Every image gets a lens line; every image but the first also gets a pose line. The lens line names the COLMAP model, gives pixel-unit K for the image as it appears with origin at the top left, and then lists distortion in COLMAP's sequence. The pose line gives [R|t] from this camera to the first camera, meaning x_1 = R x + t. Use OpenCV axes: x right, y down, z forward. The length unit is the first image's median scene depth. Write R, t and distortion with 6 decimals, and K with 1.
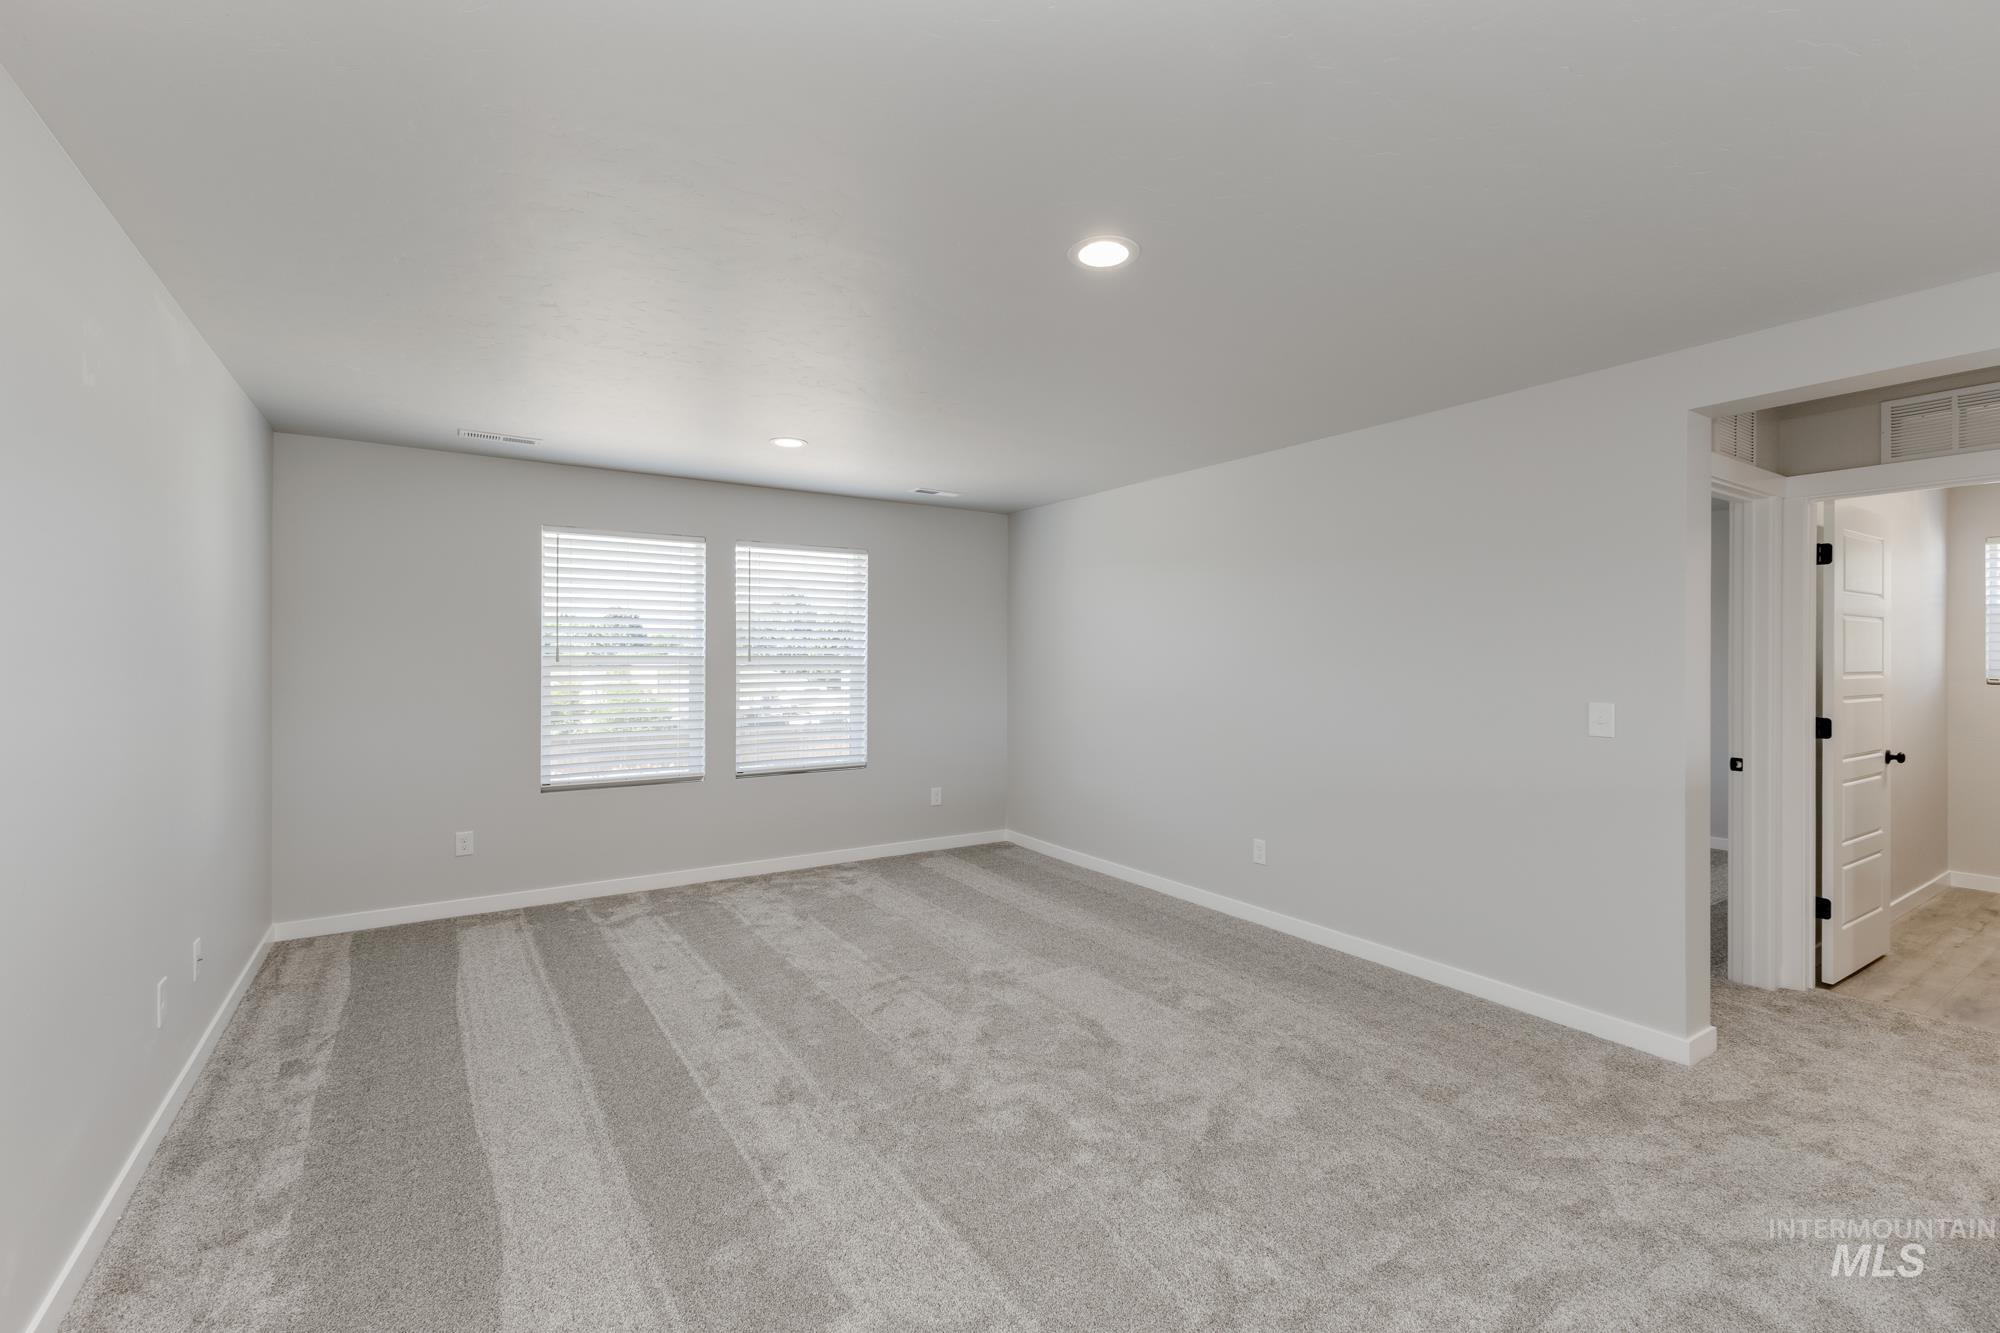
lens RADIAL K [[860.6, 0, 1003.5], [0, 860.6, 659.8], [0, 0, 1]] dist [0.016115, -0.006197]
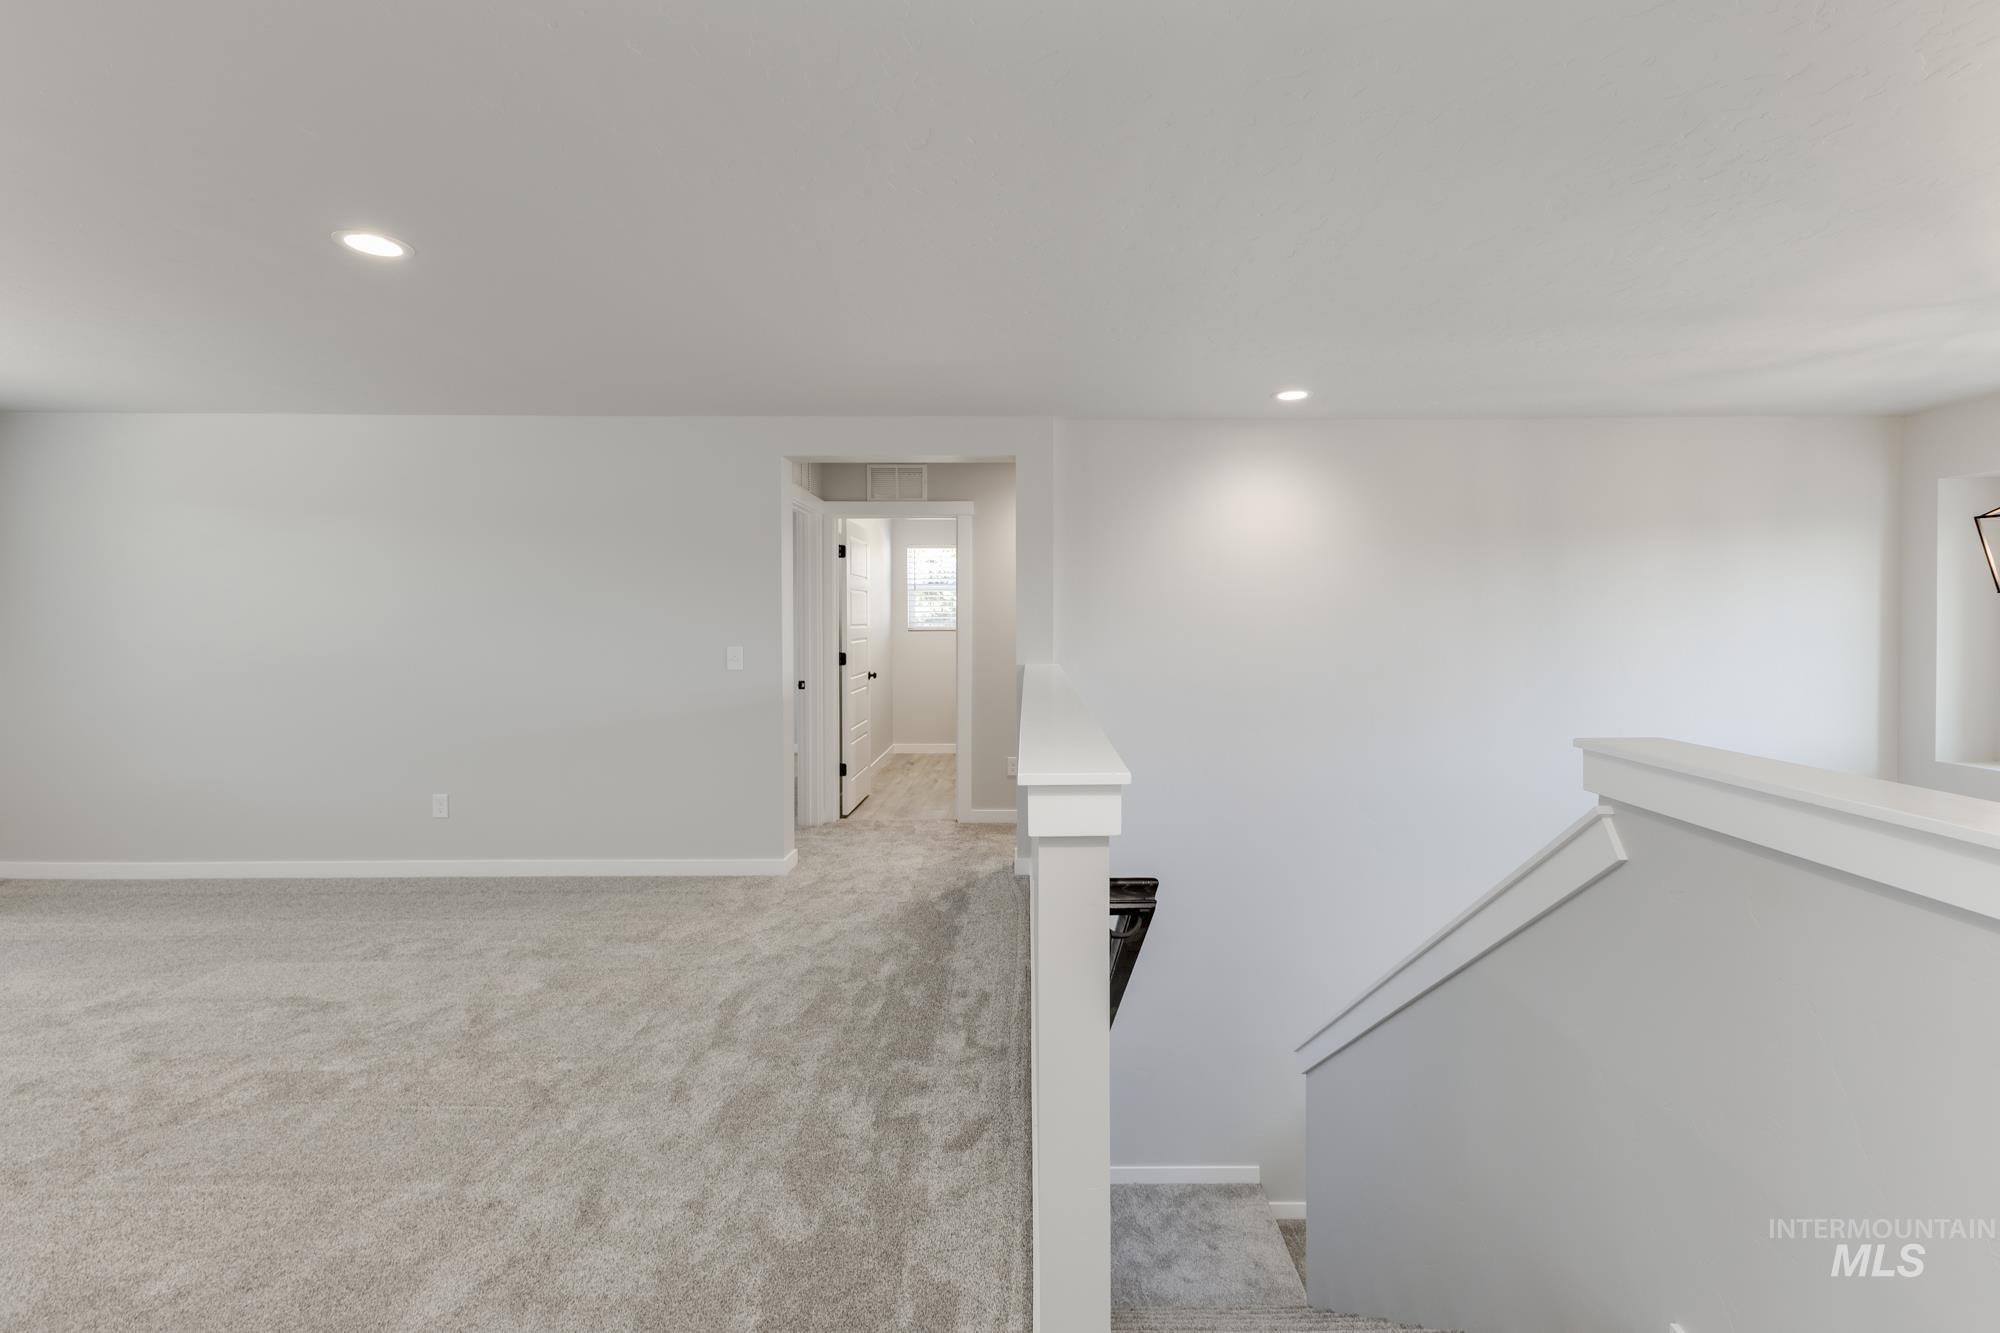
lens RADIAL K [[884.1, 0, 1021.5], [0, 884.1, 626.1], [0, 0, 1]] dist [0.015187, -0.000241]
pose [[0.559798, -0.011796, 0.828545, -0.276294], [0.003526, 0.999924, 0.011854, -0.001117], [-0.828622, -0.003715, 0.559796, -0.234370]]
